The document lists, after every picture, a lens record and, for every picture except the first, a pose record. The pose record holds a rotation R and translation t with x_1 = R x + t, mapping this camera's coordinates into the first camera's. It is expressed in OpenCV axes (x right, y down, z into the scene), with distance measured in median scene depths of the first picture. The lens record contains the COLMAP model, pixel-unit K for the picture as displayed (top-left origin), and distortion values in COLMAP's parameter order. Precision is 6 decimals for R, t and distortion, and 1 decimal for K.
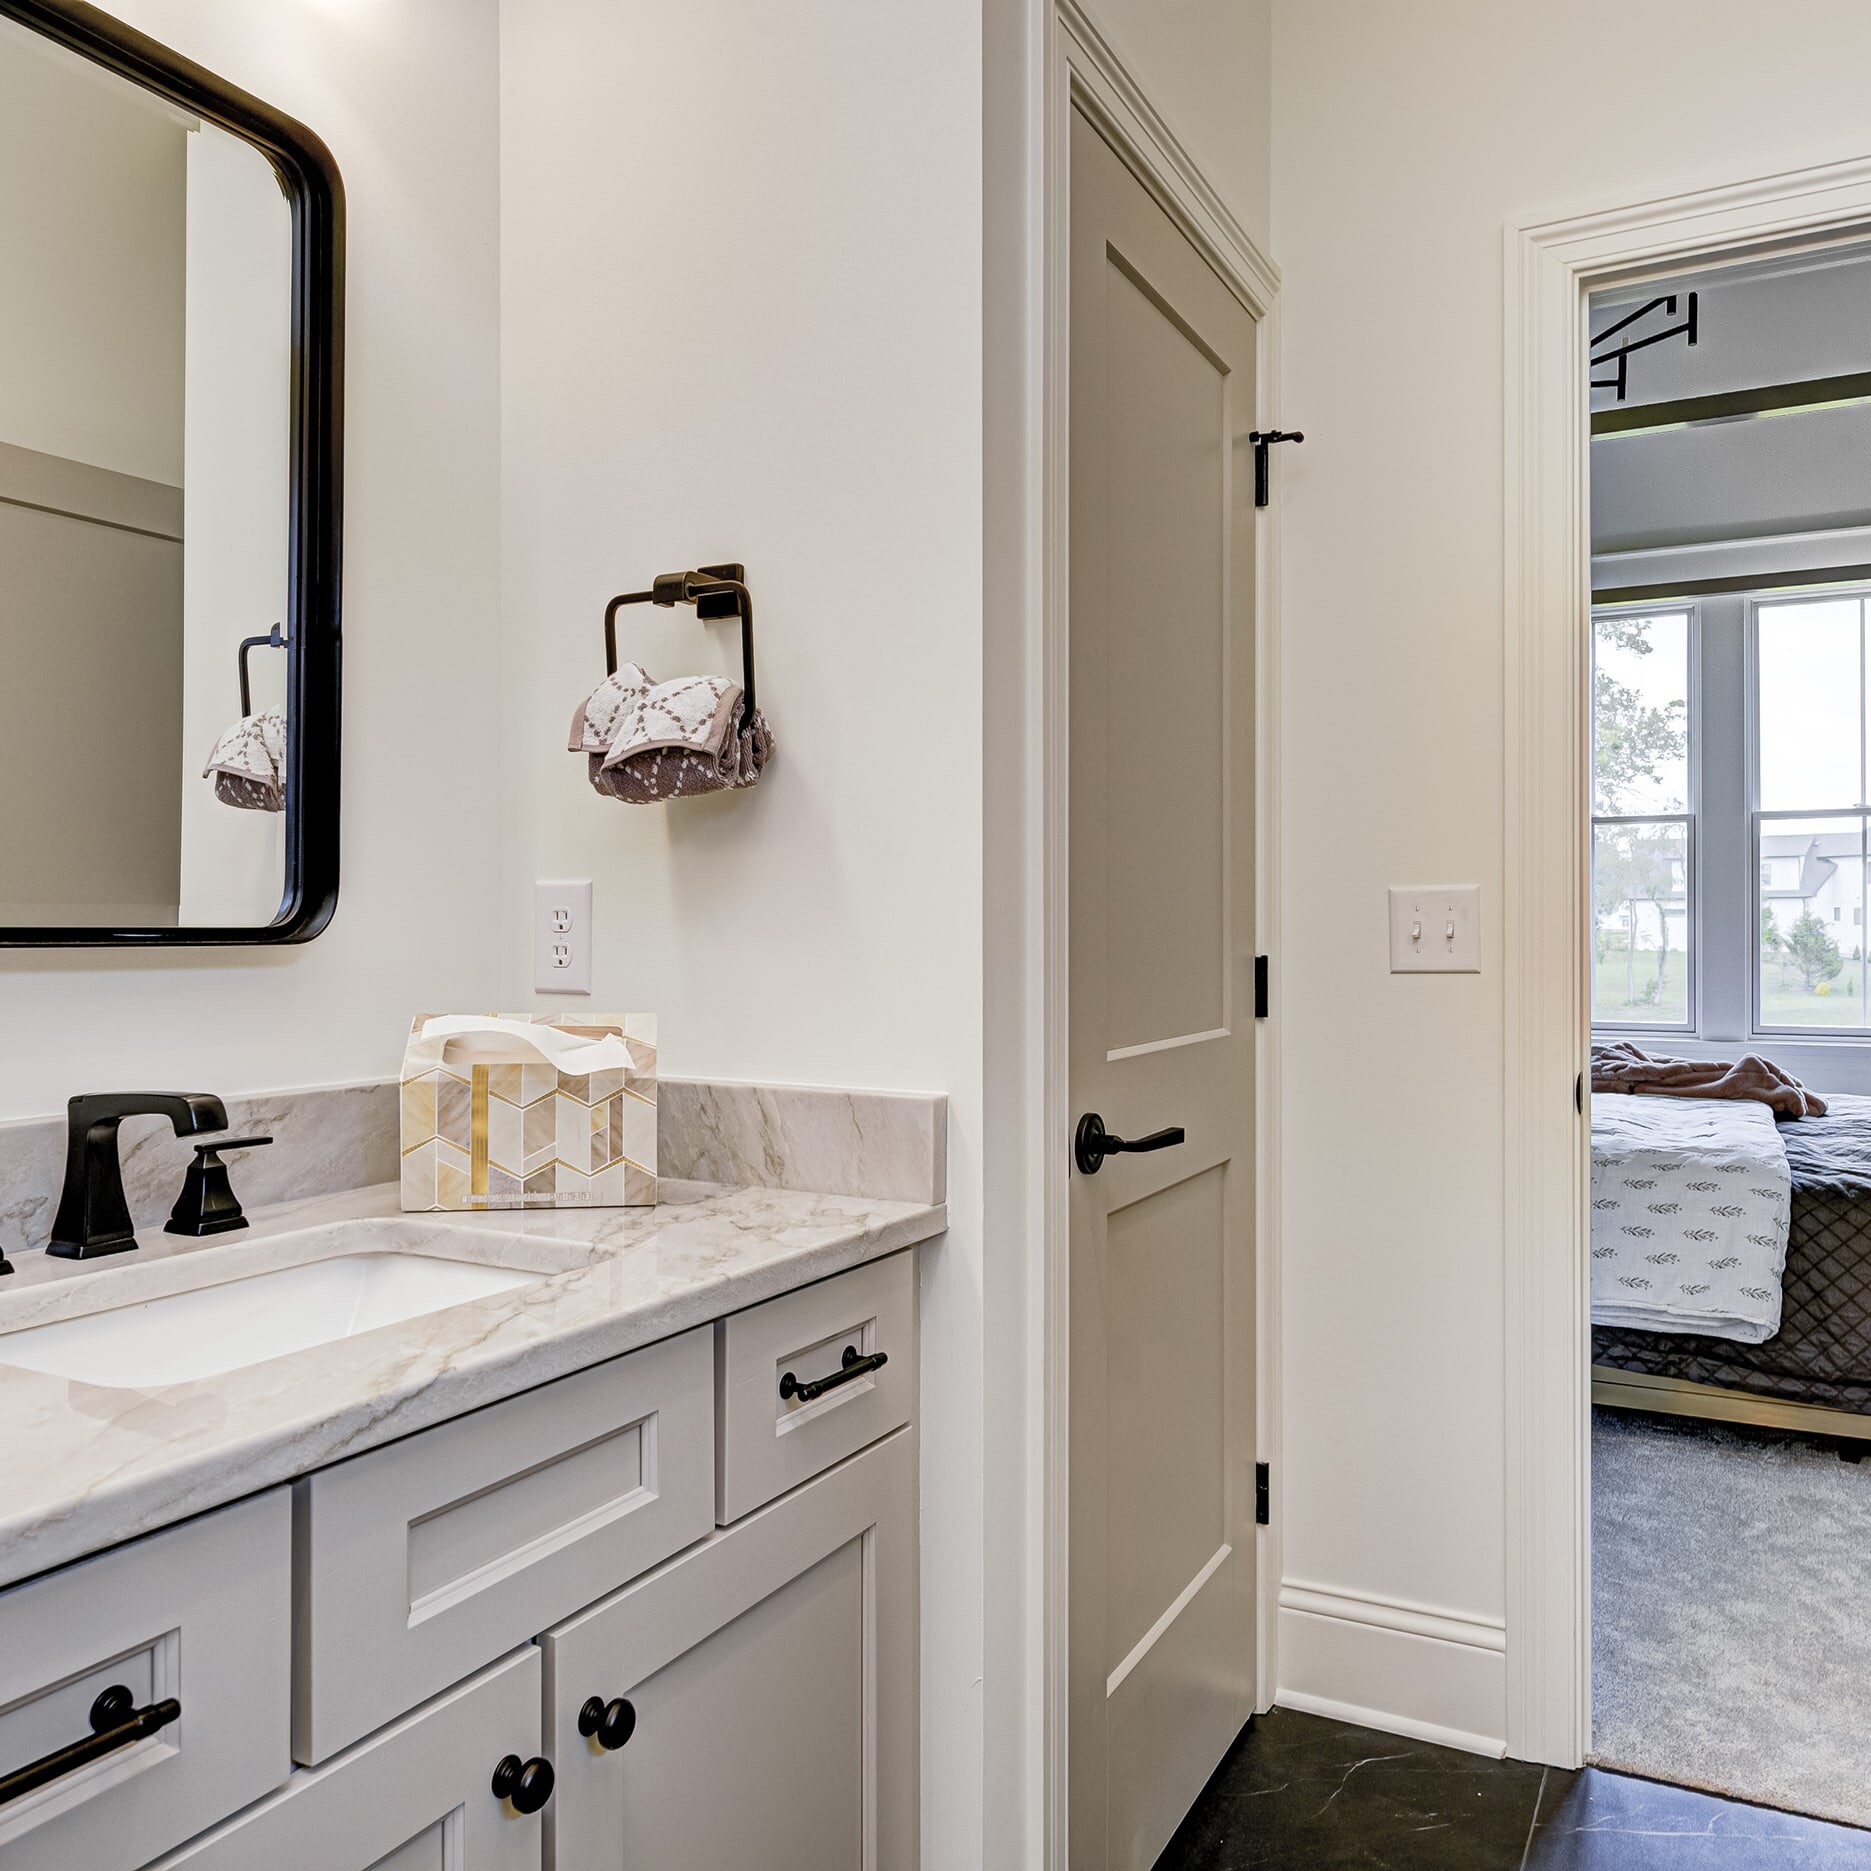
lens RADIAL K [[1556.9, 0, 937.5], [0, 1556.9, 931.0], [0, 0, 1]] dist [0.004917, -0.001069]
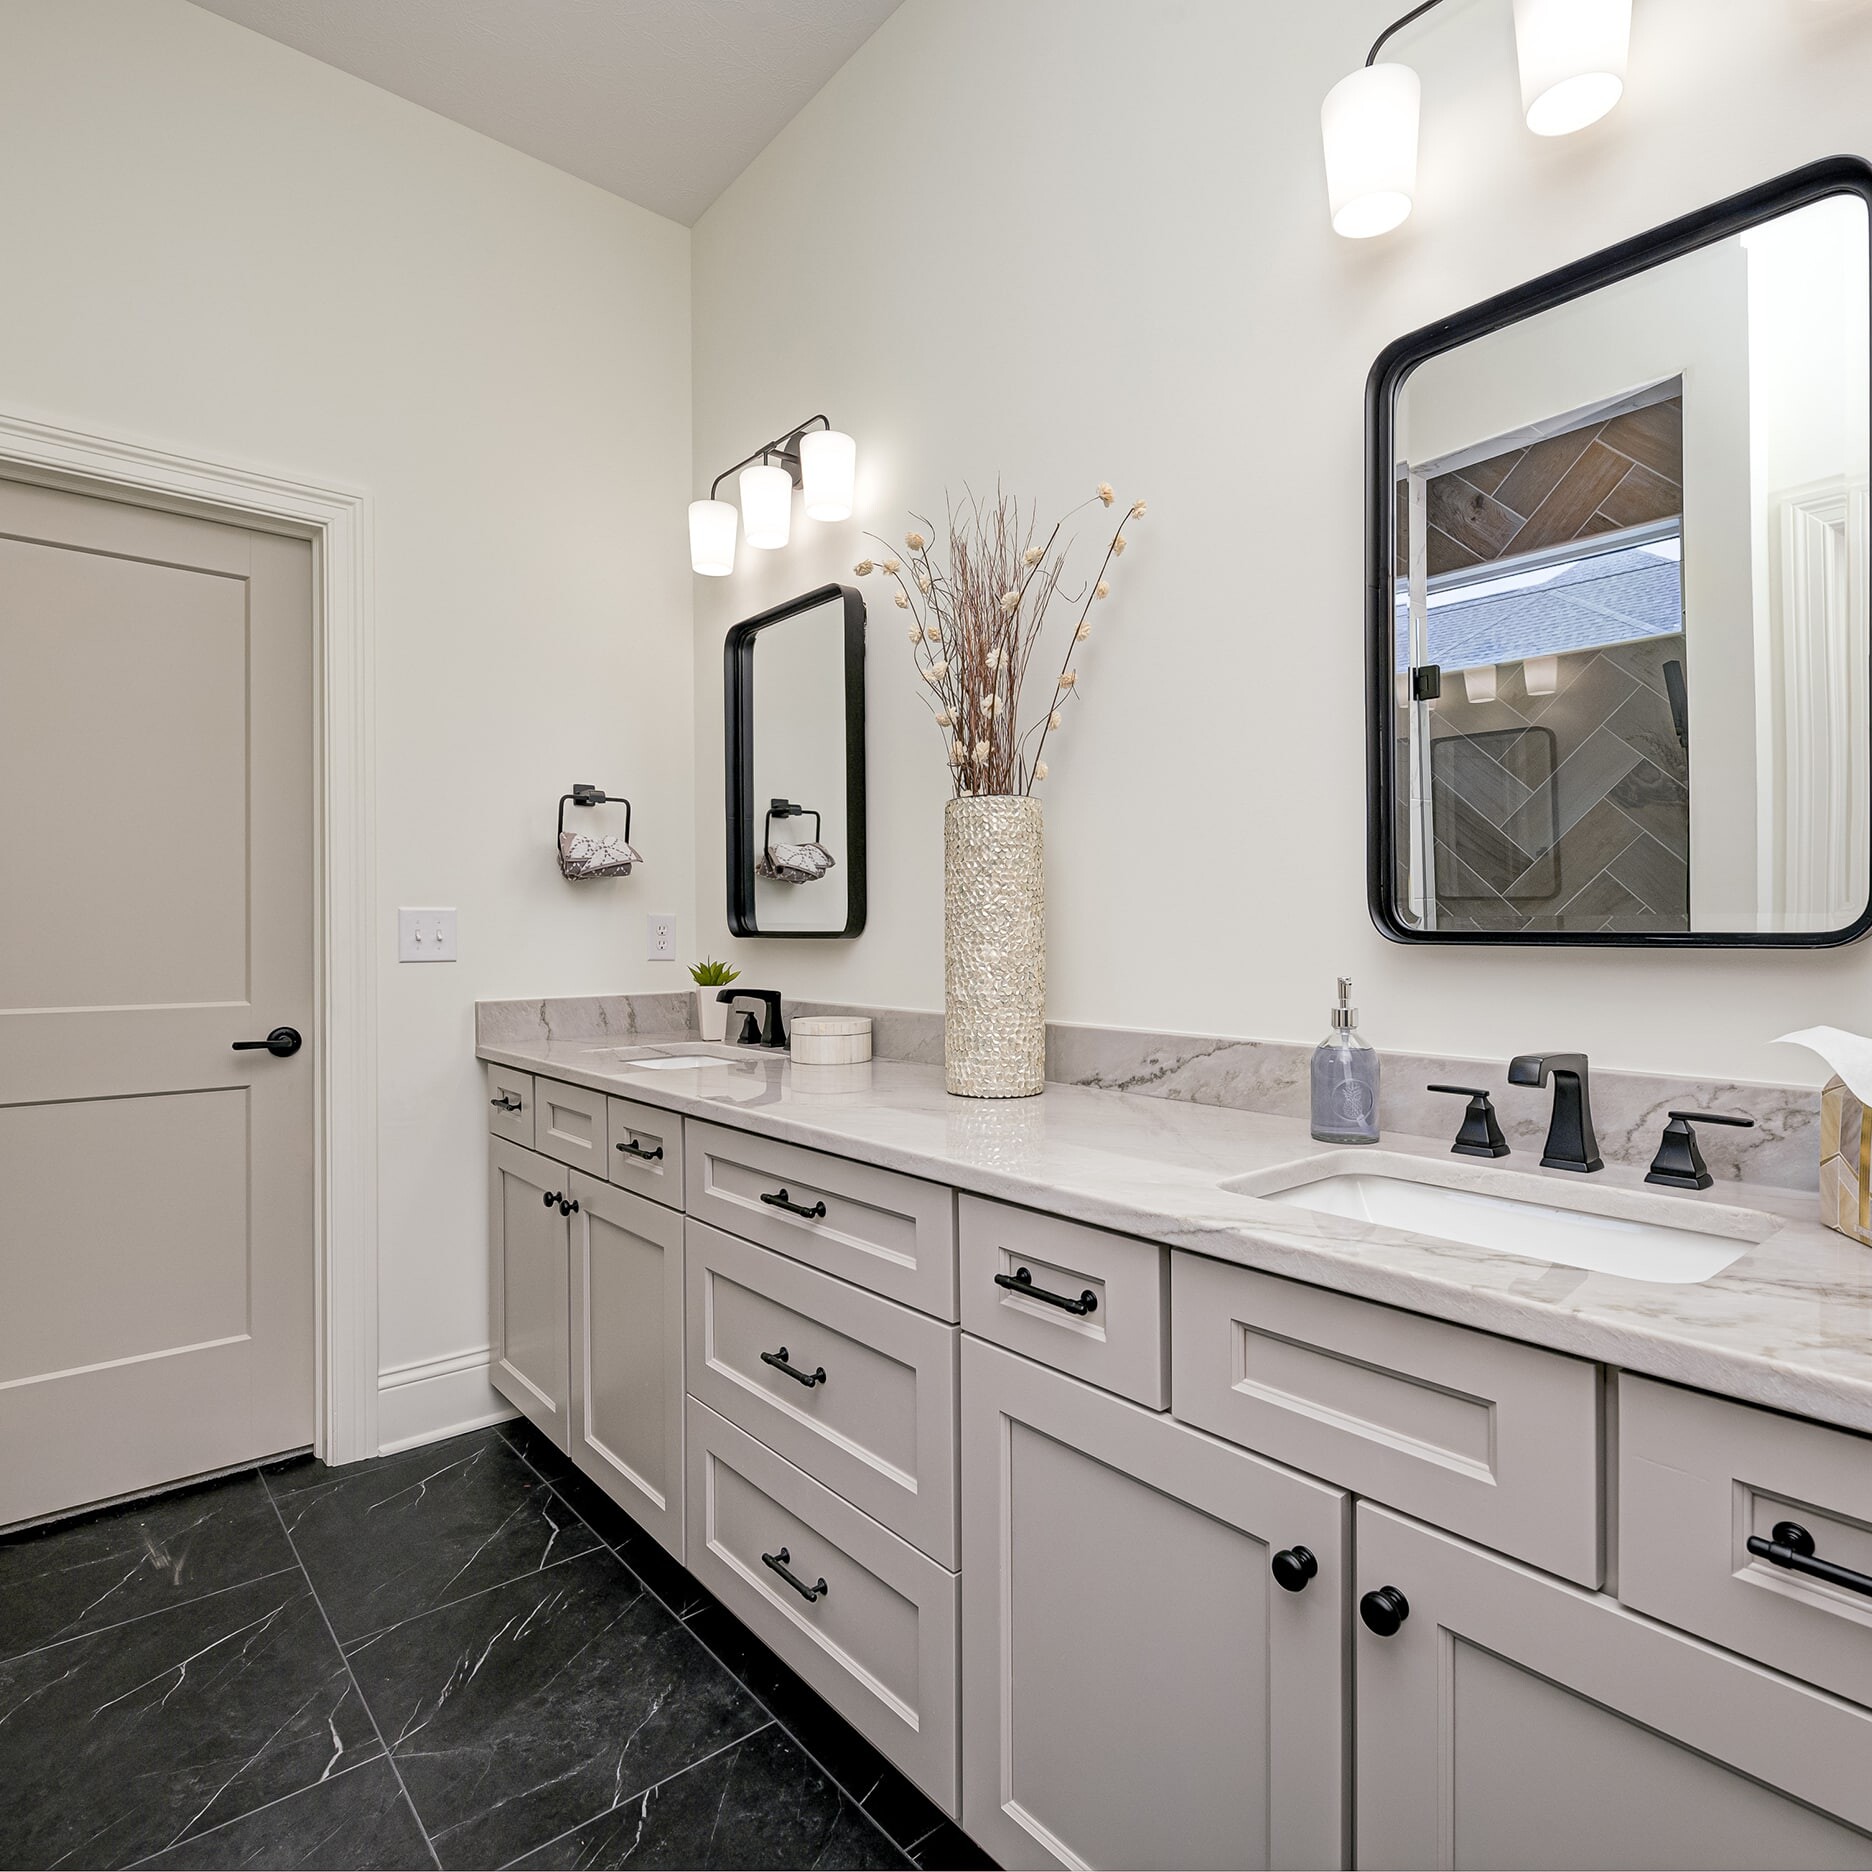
lens RADIAL K [[1084.4, 0, 940.5], [0, 1084.4, 931.9], [0, 0, 1]] dist [0.000529, 0.000900]
pose [[-0.372567, 0.000456, -0.928005, 0.600634], [-0.001498, 0.999998, 0.001093, -0.003793], [0.928004, 0.001797, -0.372566, 0.890154]]
